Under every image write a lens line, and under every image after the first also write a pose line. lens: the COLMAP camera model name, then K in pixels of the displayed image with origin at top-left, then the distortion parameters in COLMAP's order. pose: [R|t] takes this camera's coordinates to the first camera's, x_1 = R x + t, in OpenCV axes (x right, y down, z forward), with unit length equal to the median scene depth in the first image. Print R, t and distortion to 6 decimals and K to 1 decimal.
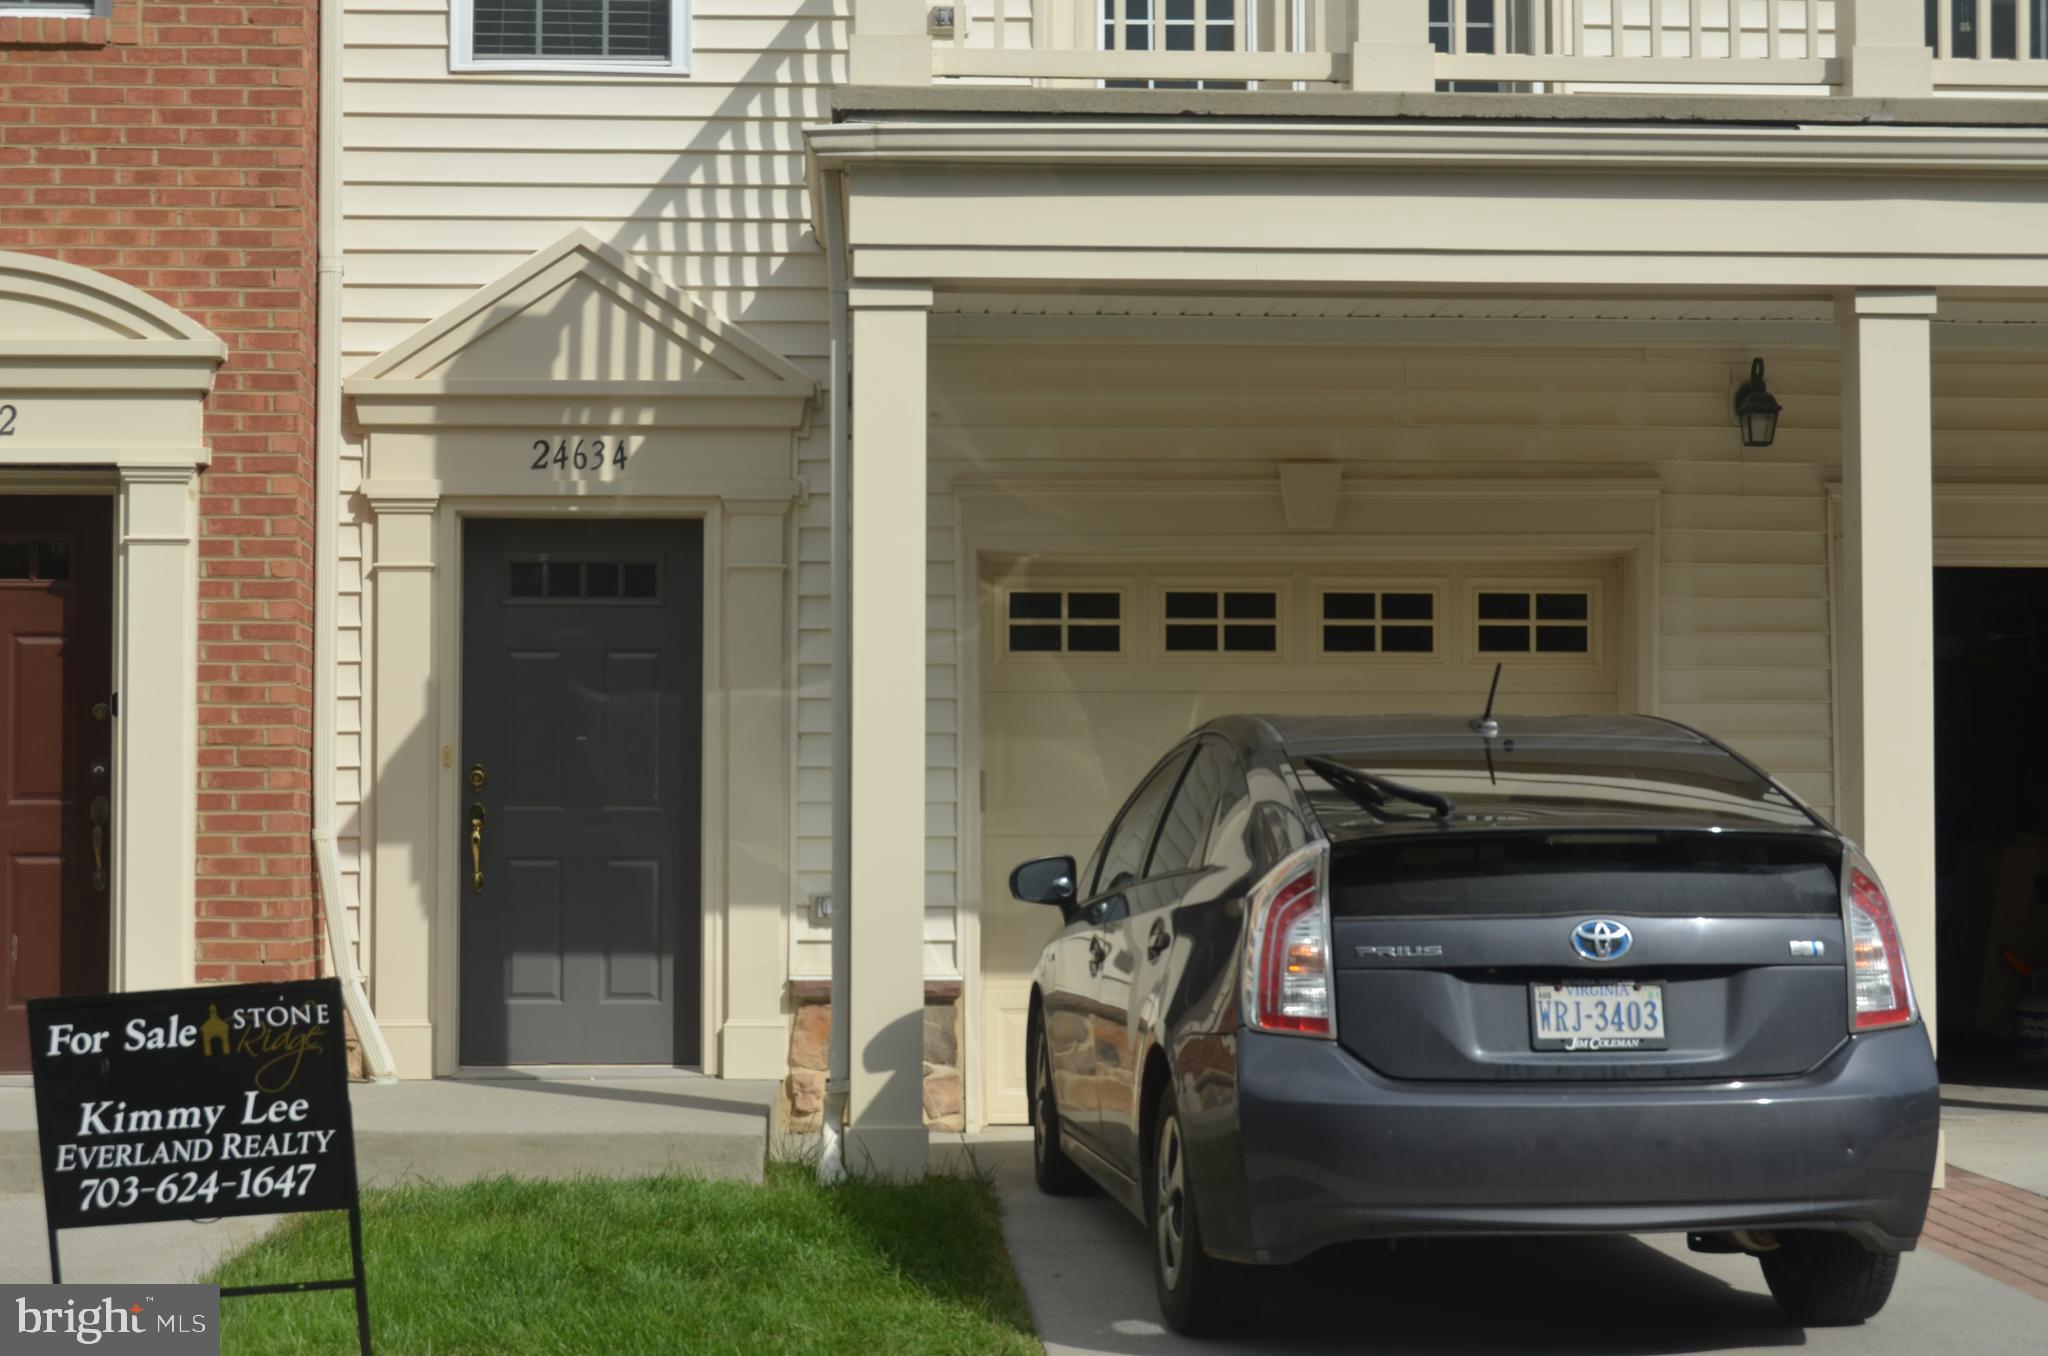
lens RADIAL K [[3482.9, 0, 1007.2], [0, 3482.9, 667.7], [0, 0, 1]] dist [0.004807, 0.000000]
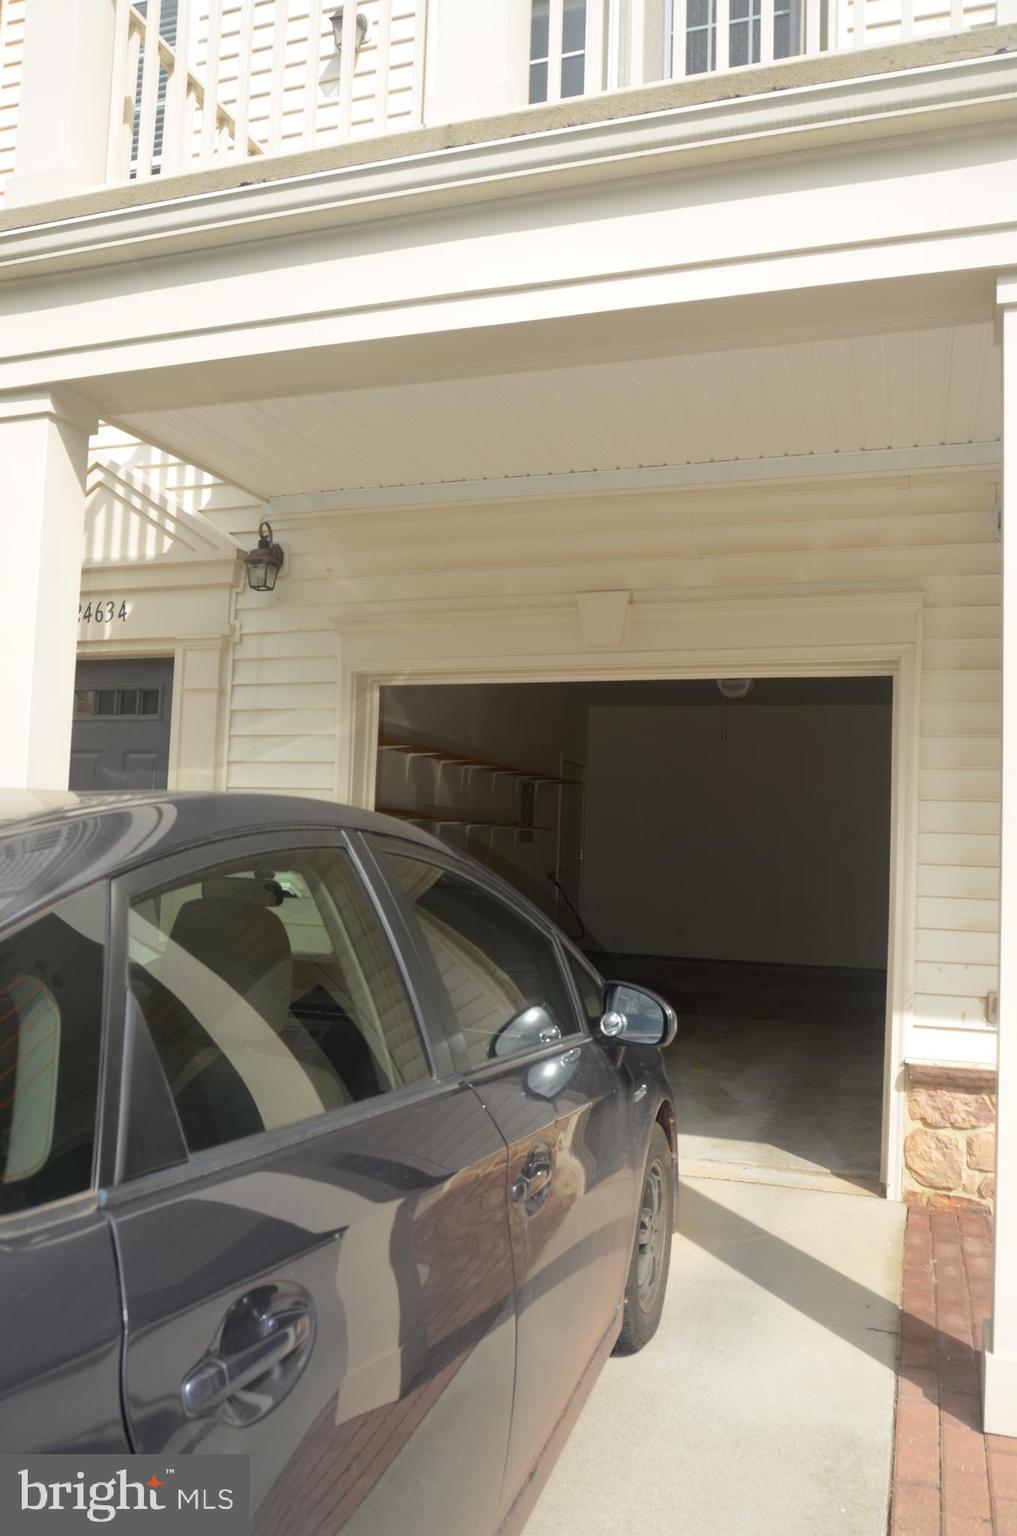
lens RADIAL K [[1219.3, 0, 507.5], [0, 1219.3, 758.9], [0, 0, 1]] dist [-0.028980, 0.008896]
pose [[0.926226, 0.002136, -0.376963, 0.218406], [-0.017687, 0.999129, -0.037796, 0.013833], [0.376554, 0.041675, 0.925457, 0.629504]]
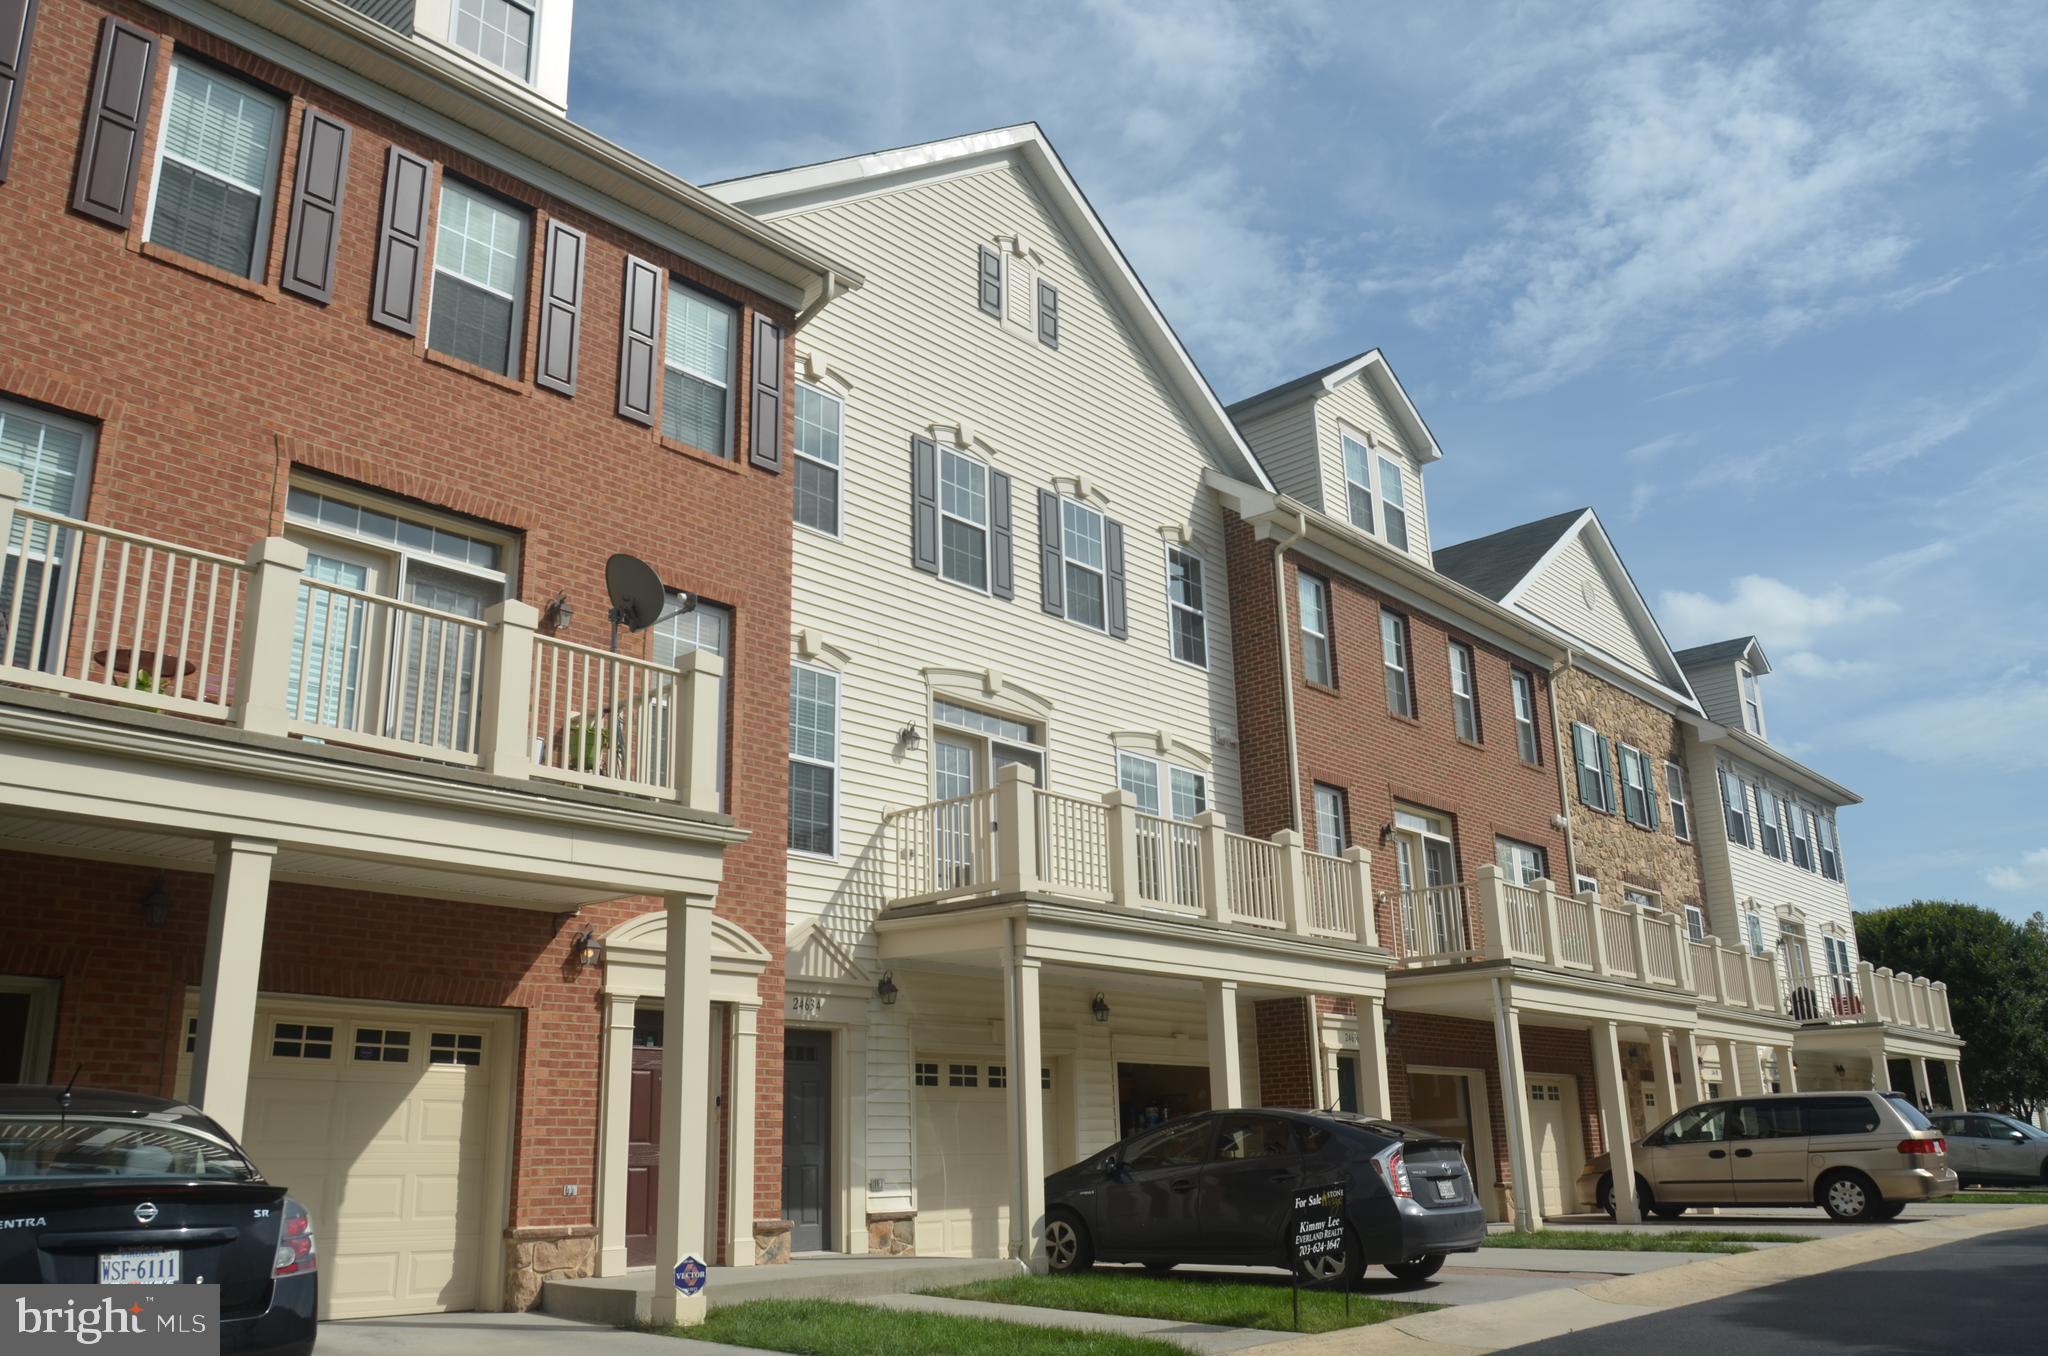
lens RADIAL K [[1625.7, 0, 1010.1], [0, 1625.7, 660.4], [0, 0, 1]] dist [-0.028980, 0.008896]
pose [[0.701065, 0.197764, 0.685126, -0.917093], [-0.012537, 0.964044, -0.265446, 0.011298], [-0.712987, 0.177505, 0.678337, 0.024631]]
